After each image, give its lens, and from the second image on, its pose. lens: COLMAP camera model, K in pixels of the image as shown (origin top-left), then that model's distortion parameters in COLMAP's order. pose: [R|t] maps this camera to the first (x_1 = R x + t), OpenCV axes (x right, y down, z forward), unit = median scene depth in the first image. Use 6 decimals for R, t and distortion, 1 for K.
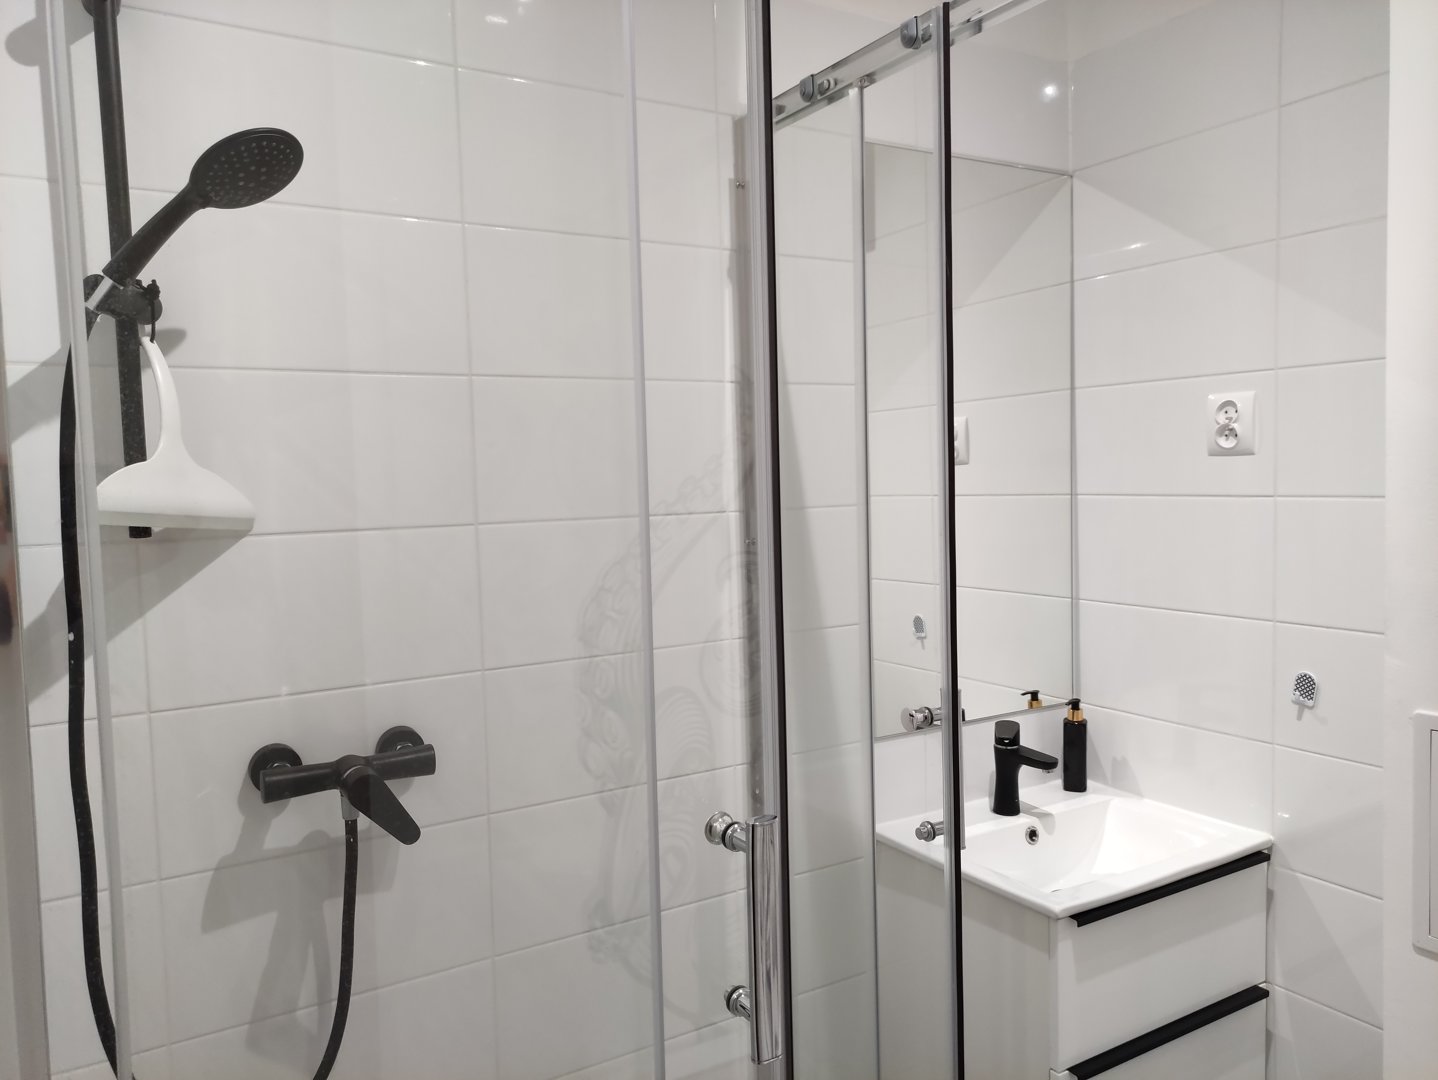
lens RADIAL K [[1059.6, 0, 719.0], [0, 1059.6, 540.0], [0, 0, 1]] dist [0.046345, -0.049845]
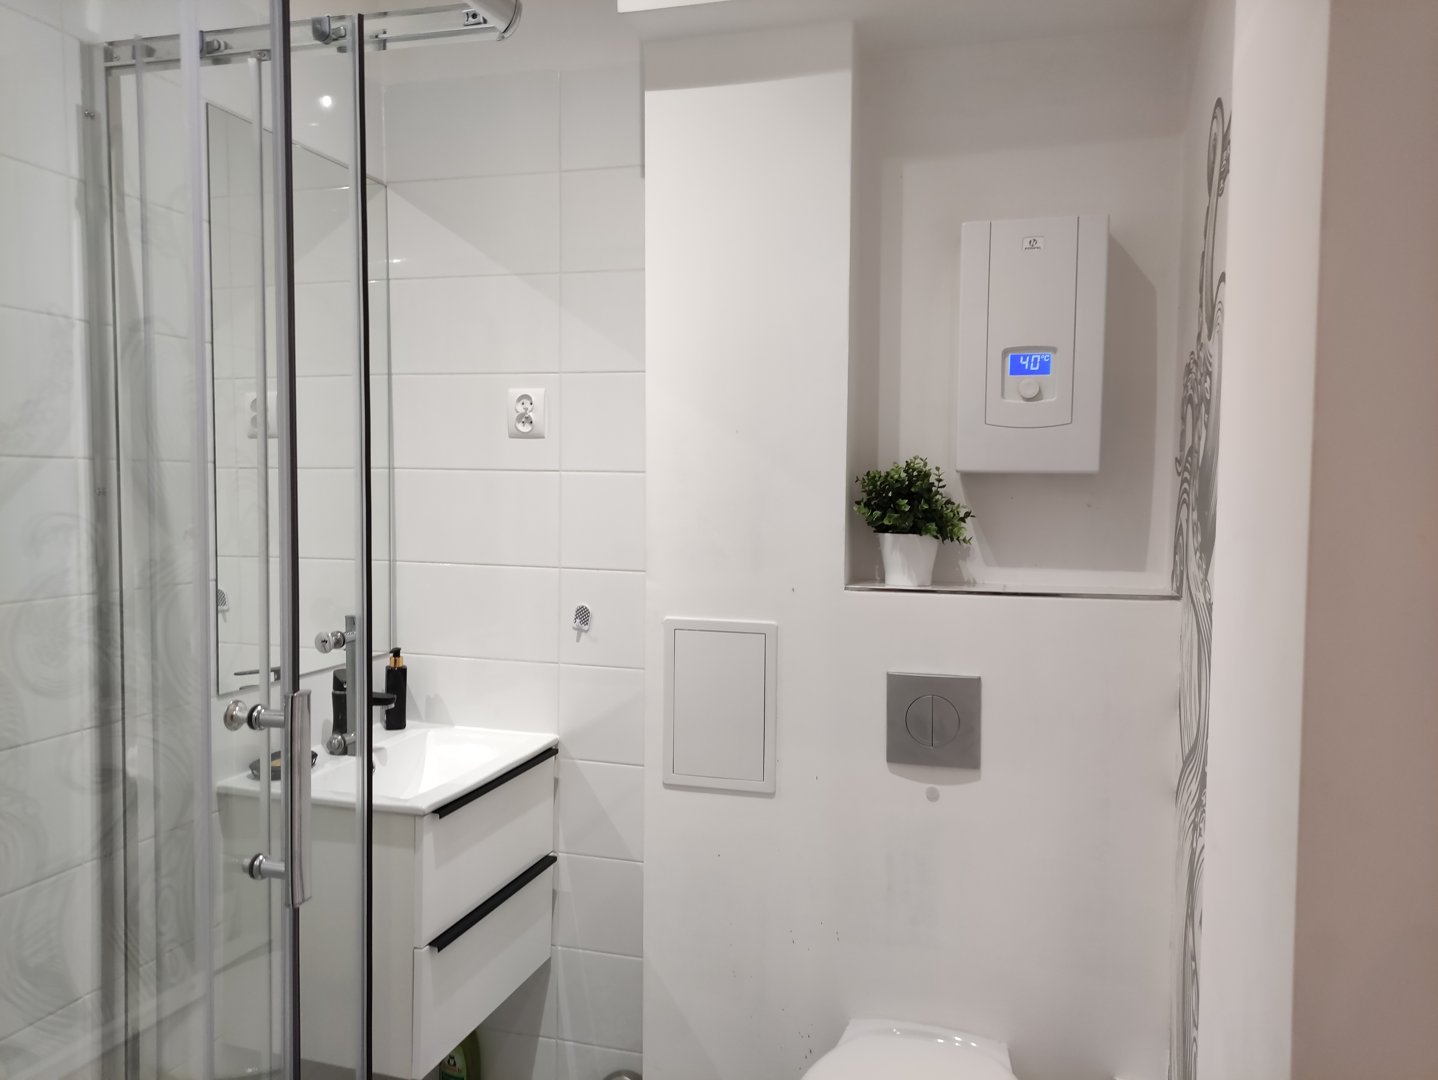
lens RADIAL K [[1061.2, 0, 719.0], [0, 1061.2, 540.0], [0, 0, 1]] dist [0.027872, -0.005109]
pose [[0.738025, 0.002652, 0.674768, -0.204301], [0.007858, 0.999891, -0.012524, 0.060024], [-0.674727, 0.014545, 0.737924, -0.076967]]
